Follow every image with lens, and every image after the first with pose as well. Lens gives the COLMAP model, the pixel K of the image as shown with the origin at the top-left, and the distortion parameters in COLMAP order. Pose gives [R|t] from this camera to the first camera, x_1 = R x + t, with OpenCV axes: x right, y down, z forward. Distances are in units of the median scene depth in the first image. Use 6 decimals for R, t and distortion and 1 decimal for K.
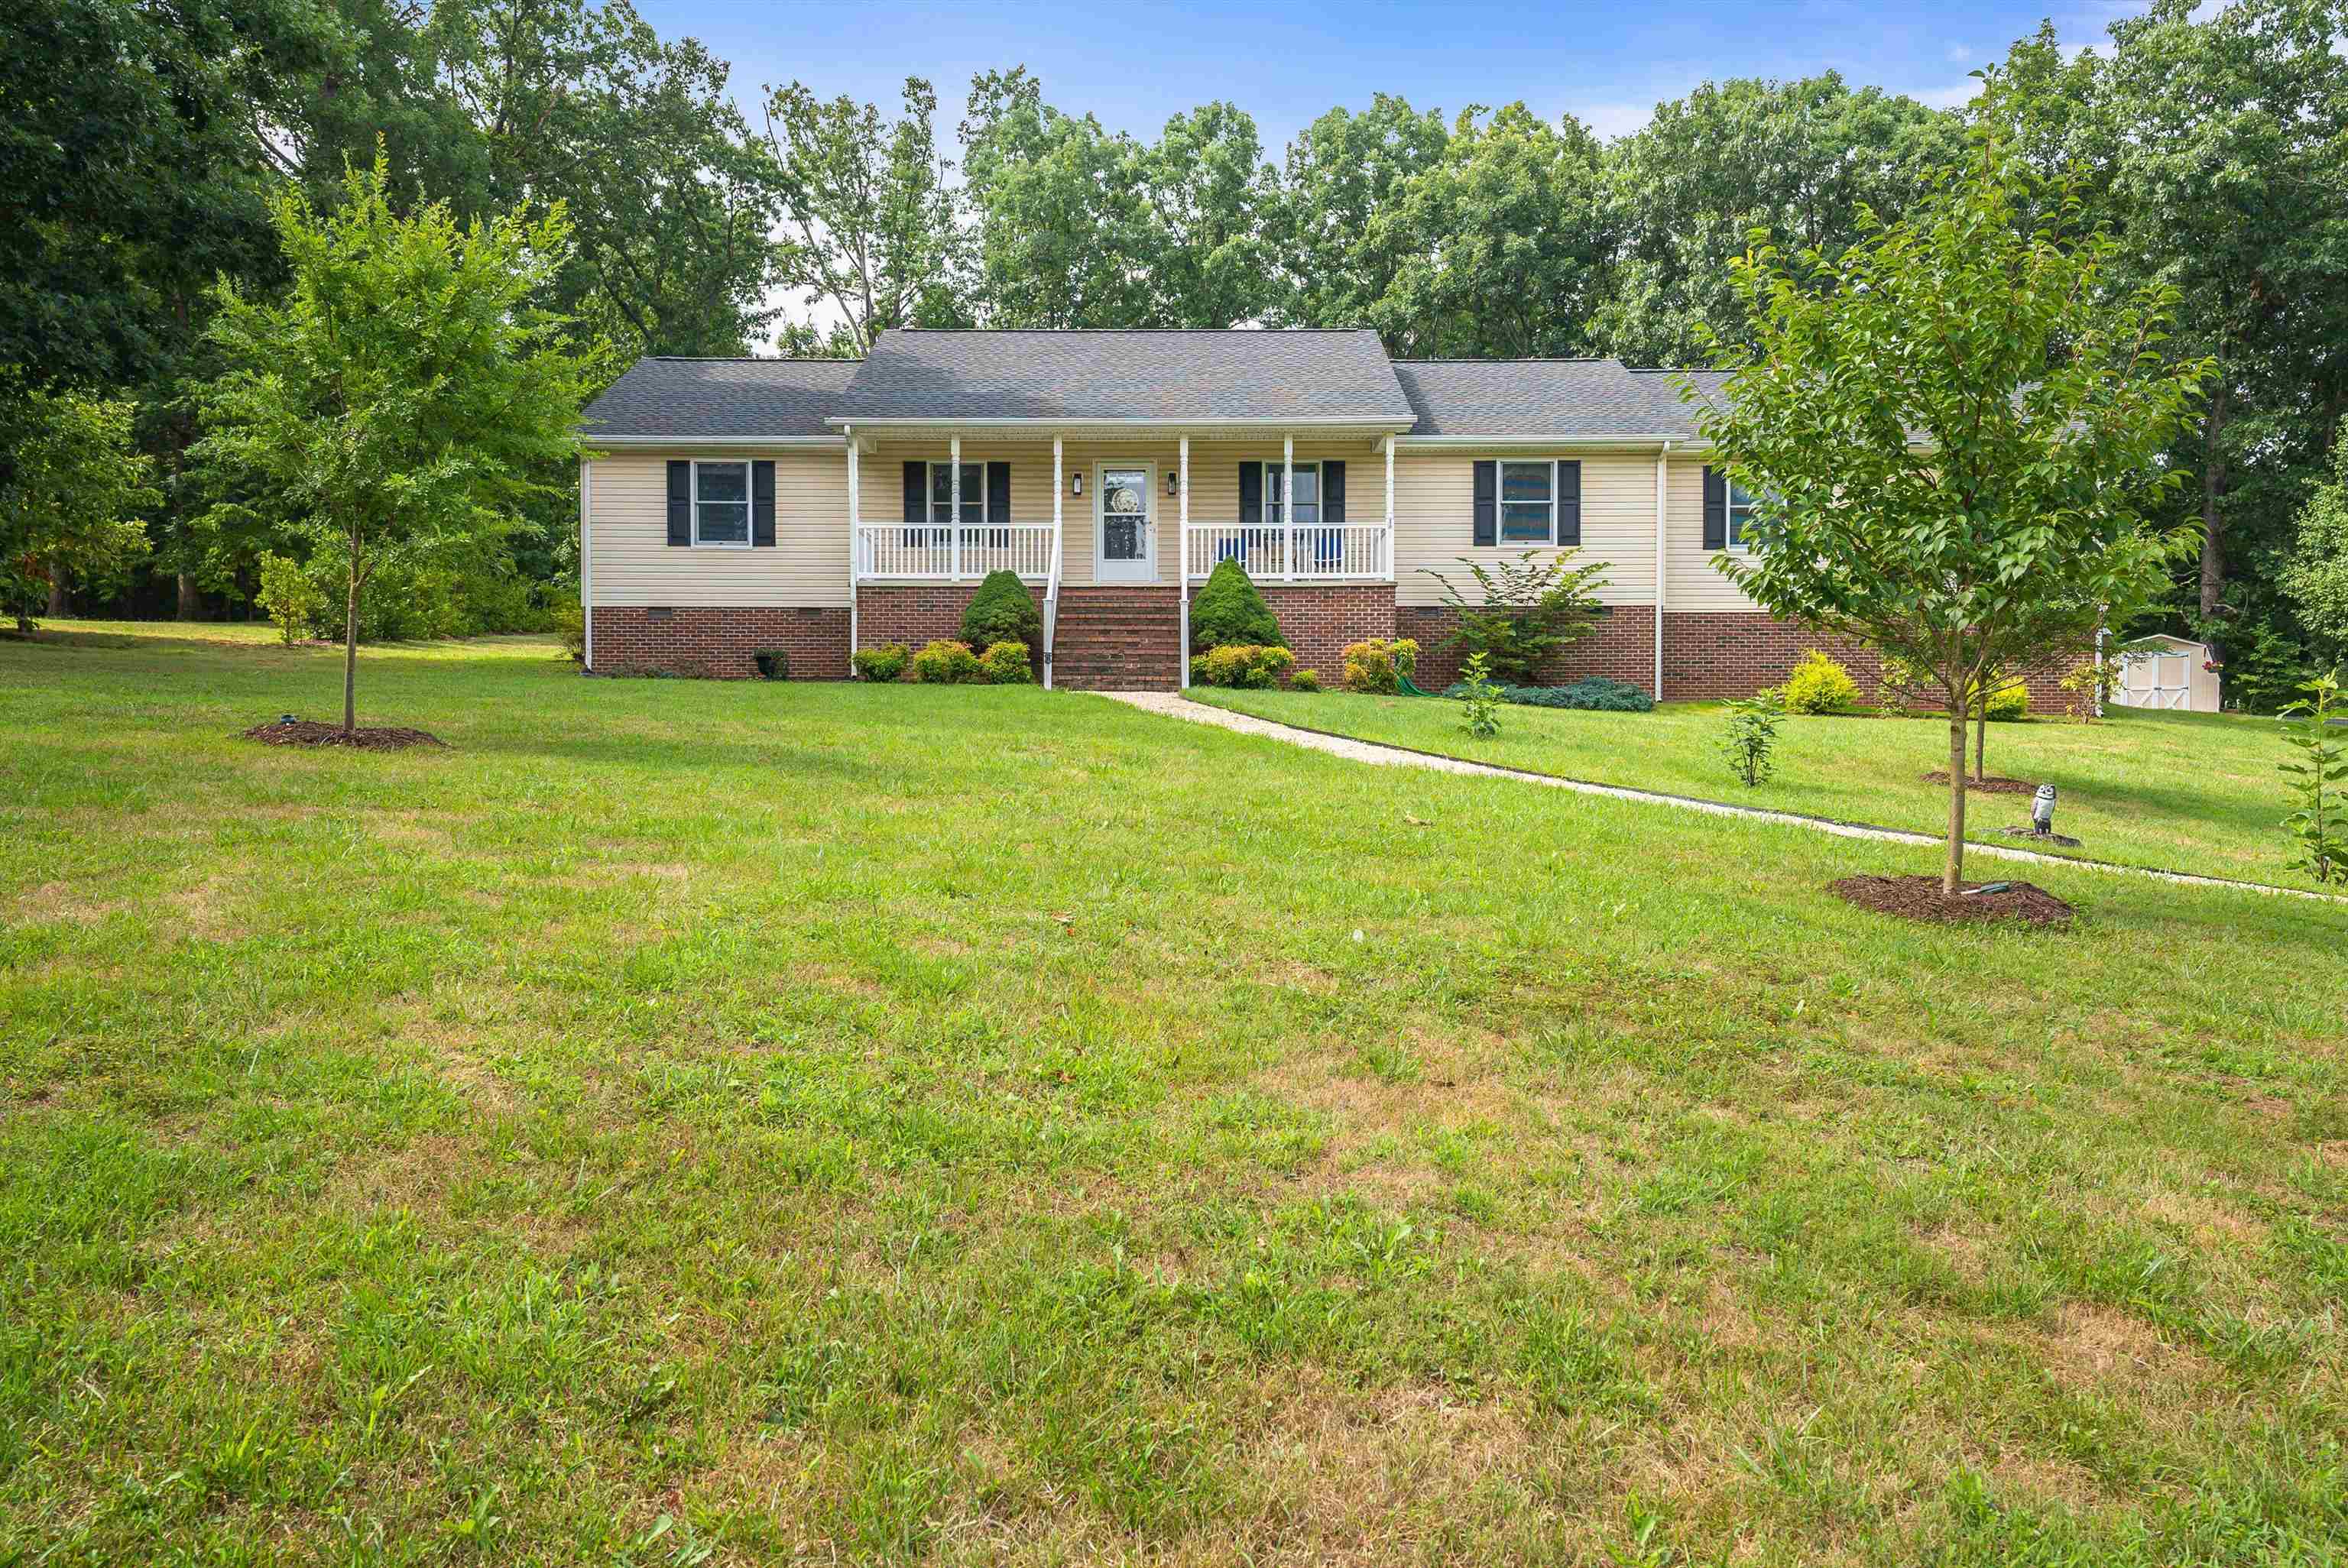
lens RADIAL K [[1923.4, 0, 1140.1], [0, 1923.4, 855.3], [0, 0, 1]] dist [0.056336, 0.001494]
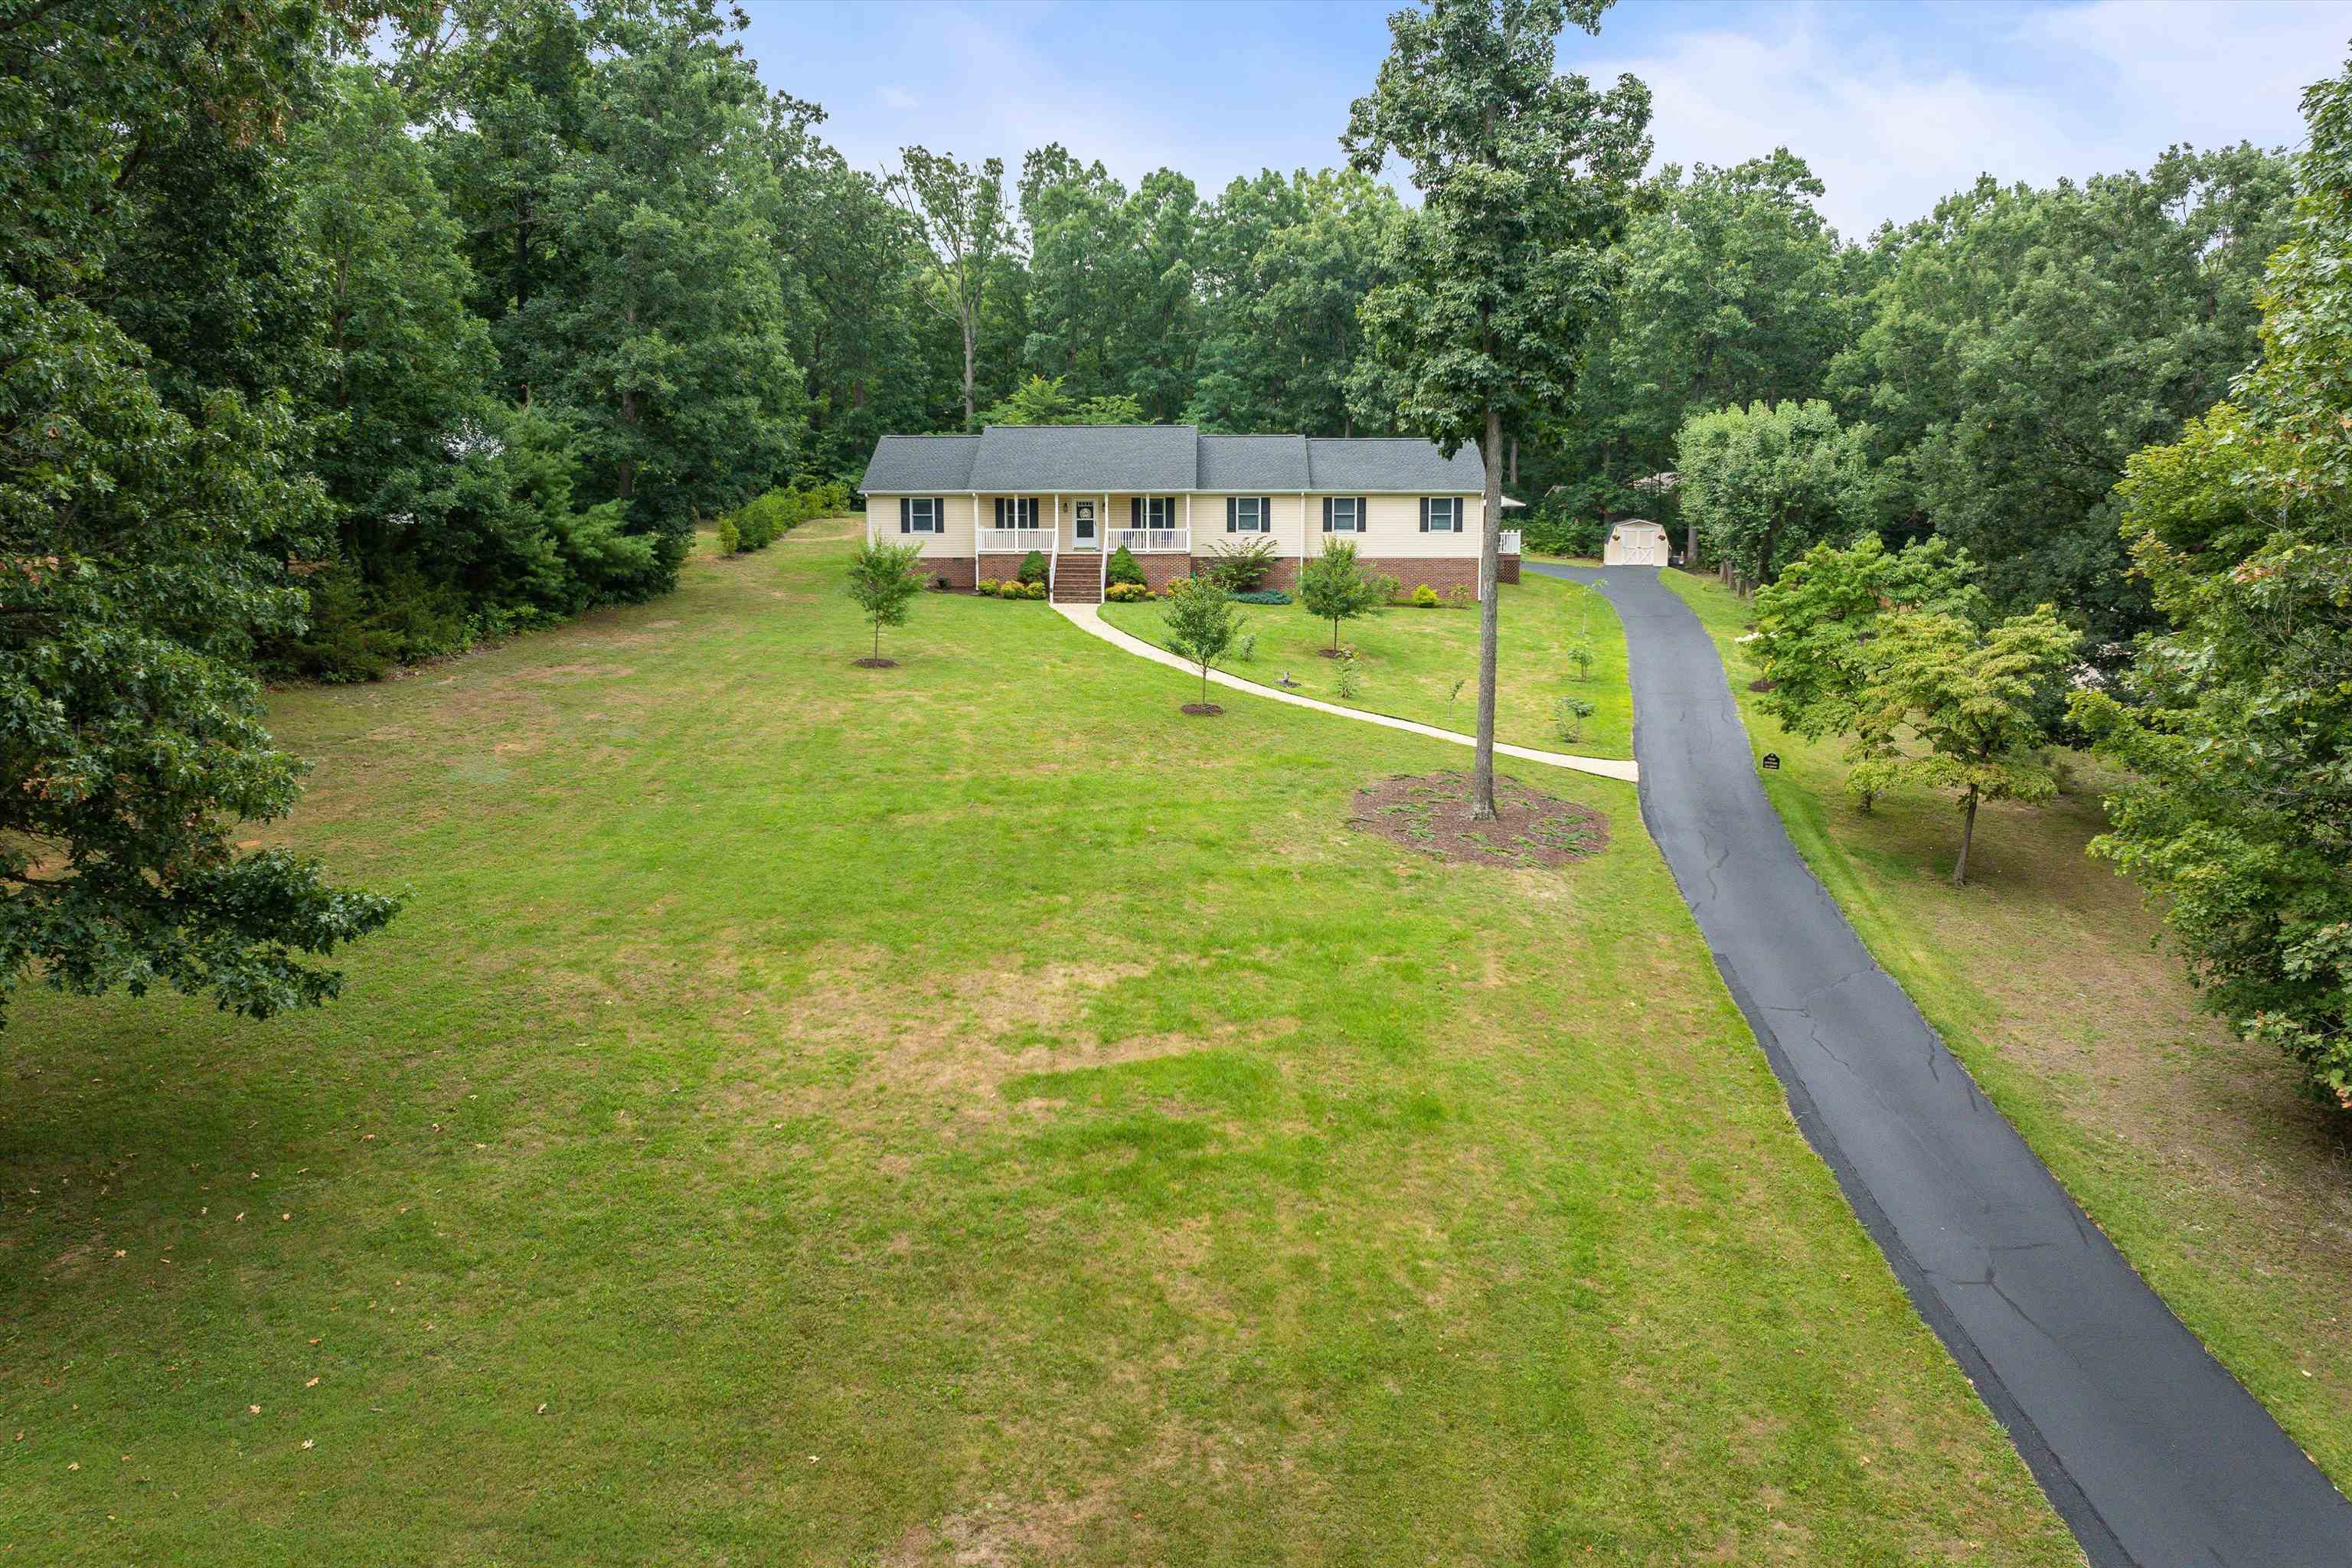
lens RADIAL K [[1916.0, 0, 1176.0], [0, 1916.0, 784.0], [0, 0, 1]] dist [-0.065643, 0.000411]
pose [[0.999898, 0.002218, -0.014092, 0.142285], [-0.000361, 0.991454, 0.130460, -0.159452], [0.014261, -0.130442, 0.991353, -1.452450]]
